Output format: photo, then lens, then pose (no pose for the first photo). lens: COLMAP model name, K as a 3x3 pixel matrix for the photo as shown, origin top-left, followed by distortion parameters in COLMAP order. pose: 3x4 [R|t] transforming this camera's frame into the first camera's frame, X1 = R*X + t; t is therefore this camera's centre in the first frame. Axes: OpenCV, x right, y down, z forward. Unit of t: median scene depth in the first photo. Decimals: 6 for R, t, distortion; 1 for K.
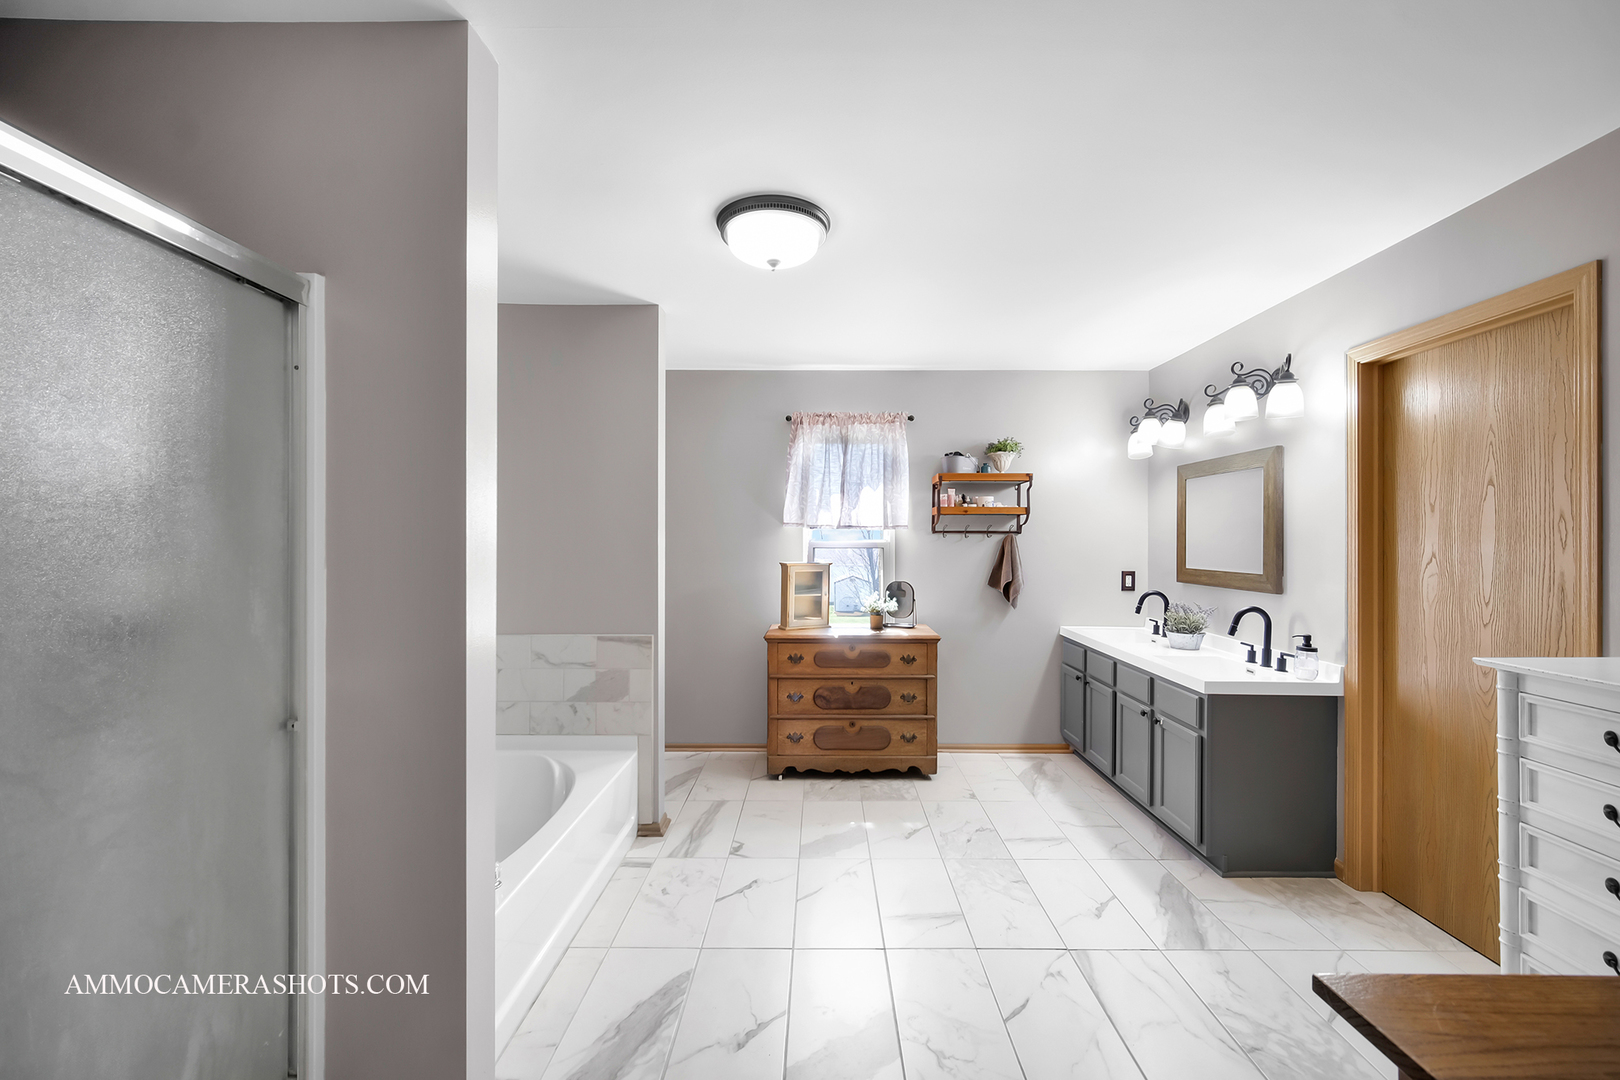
lens RADIAL K [[665.3, 0, 814.7], [0, 665.3, 538.6], [0, 0, 1]] dist [-0.000352, 0.001847]
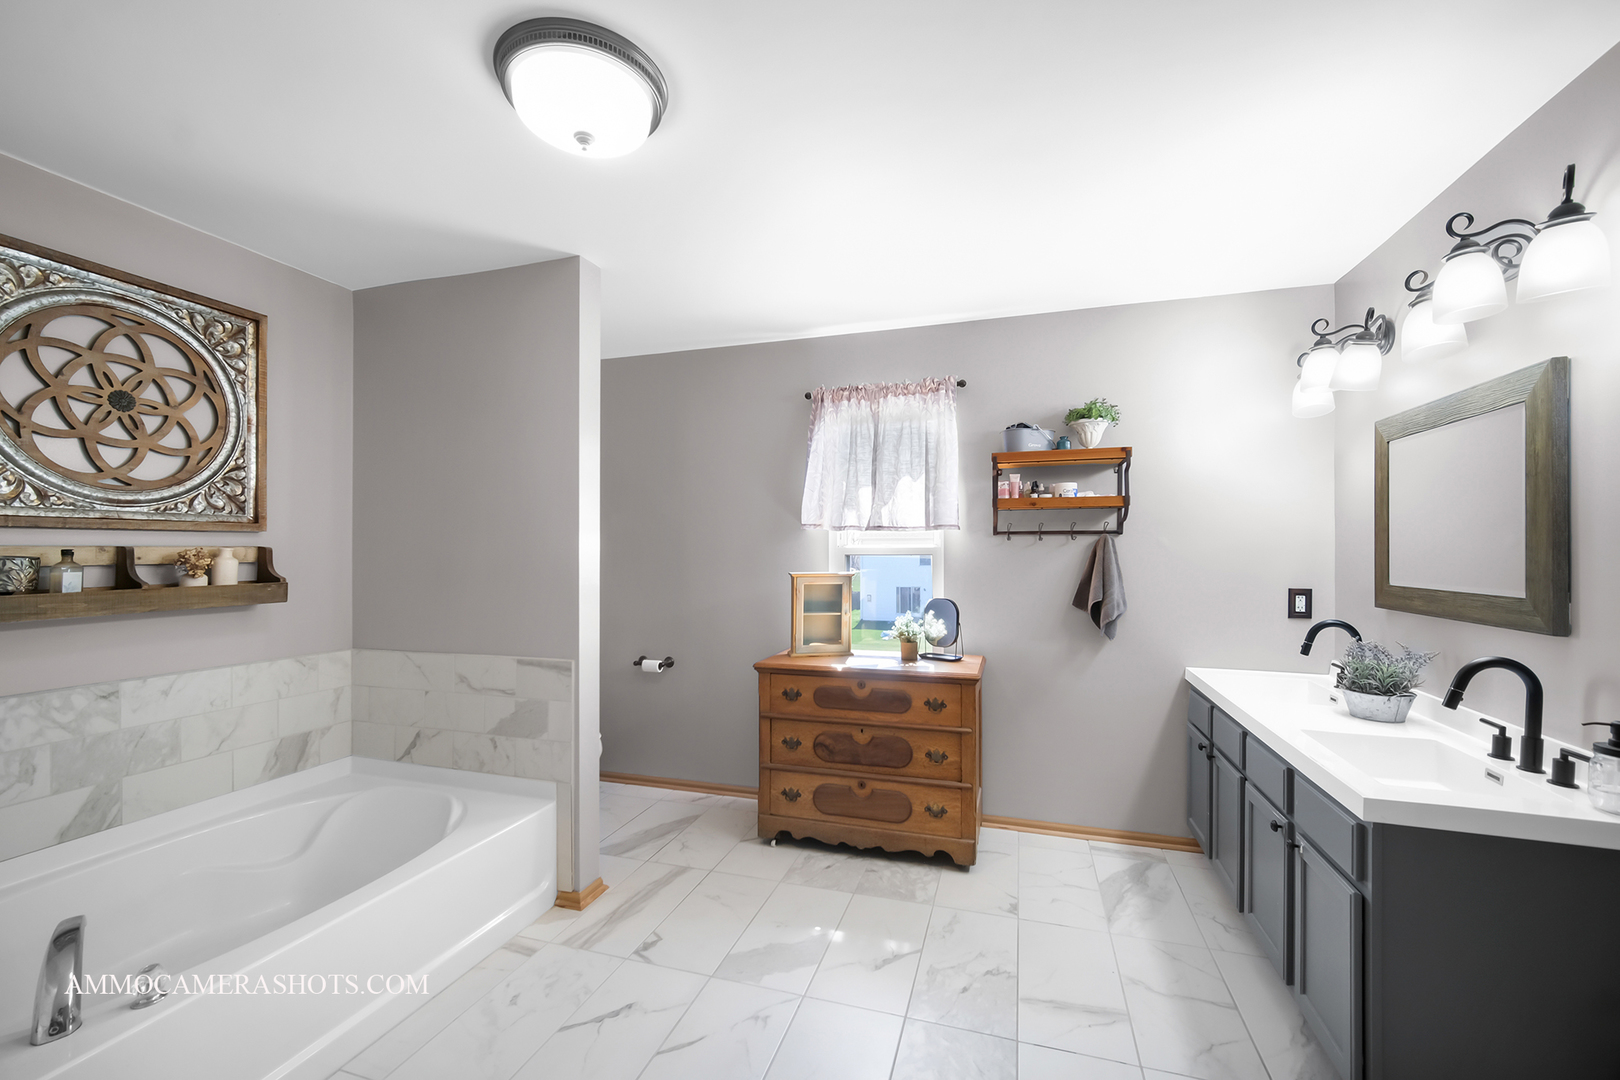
lens RADIAL K [[665.3, 0, 808.3], [0, 665.3, 548.2], [0, 0, 1]] dist [-0.000352, 0.001847]
pose [[0.955620, -0.005979, -0.294542, 0.227927], [0.004820, 0.999978, -0.004658, 0.010697], [0.294563, 0.003032, 0.955627, 0.254600]]
